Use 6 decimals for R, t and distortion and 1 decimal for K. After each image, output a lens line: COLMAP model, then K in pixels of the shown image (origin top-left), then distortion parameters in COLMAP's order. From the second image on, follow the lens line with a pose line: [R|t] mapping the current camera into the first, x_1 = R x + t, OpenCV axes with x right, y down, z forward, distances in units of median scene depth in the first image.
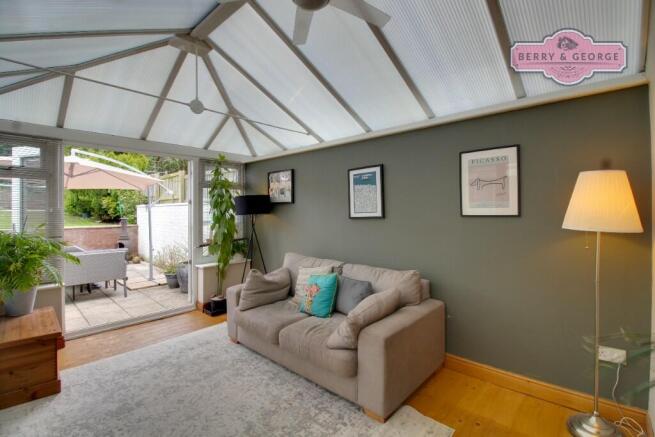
lens RADIAL K [[300.2, 0, 332.9], [0, 300.2, 206.1], [0, 0, 1]] dist [-0.027073, 0.000202]
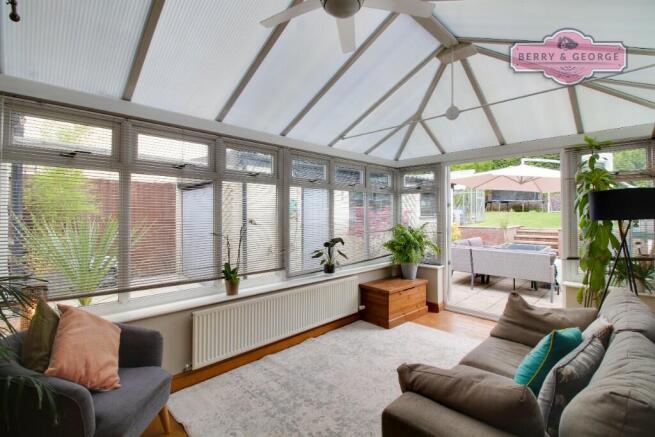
lens RADIAL K [[300.2, 0, 326.1], [0, 300.2, 207.5], [0, 0, 1]] dist [-0.027073, 0.000202]
pose [[-0.057389, -0.022853, -0.998090, 0.598605], [0.023042, 0.999441, -0.024209, 0.004800], [0.998086, -0.024388, -0.056830, 0.636542]]
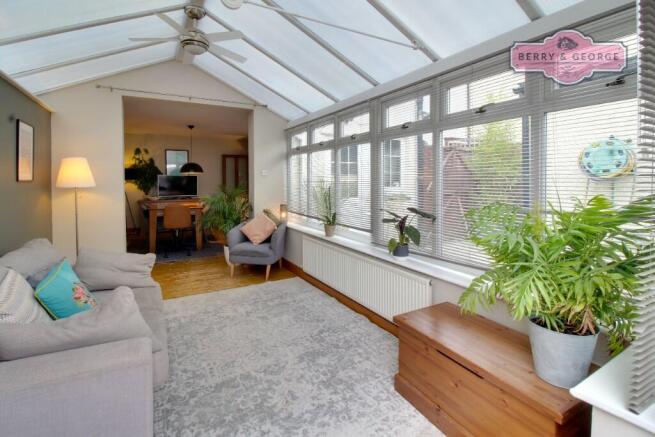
lens RADIAL K [[325.1, 0, 325.3], [0, 325.1, 220.1], [0, 0, 1]] dist [0.004257, 0.000186]
pose [[-0.946459, -0.027735, 0.321632, -0.857485], [0.012282, 0.992488, 0.121725, 0.039657], [-0.322592, 0.119158, -0.939008, 1.552611]]
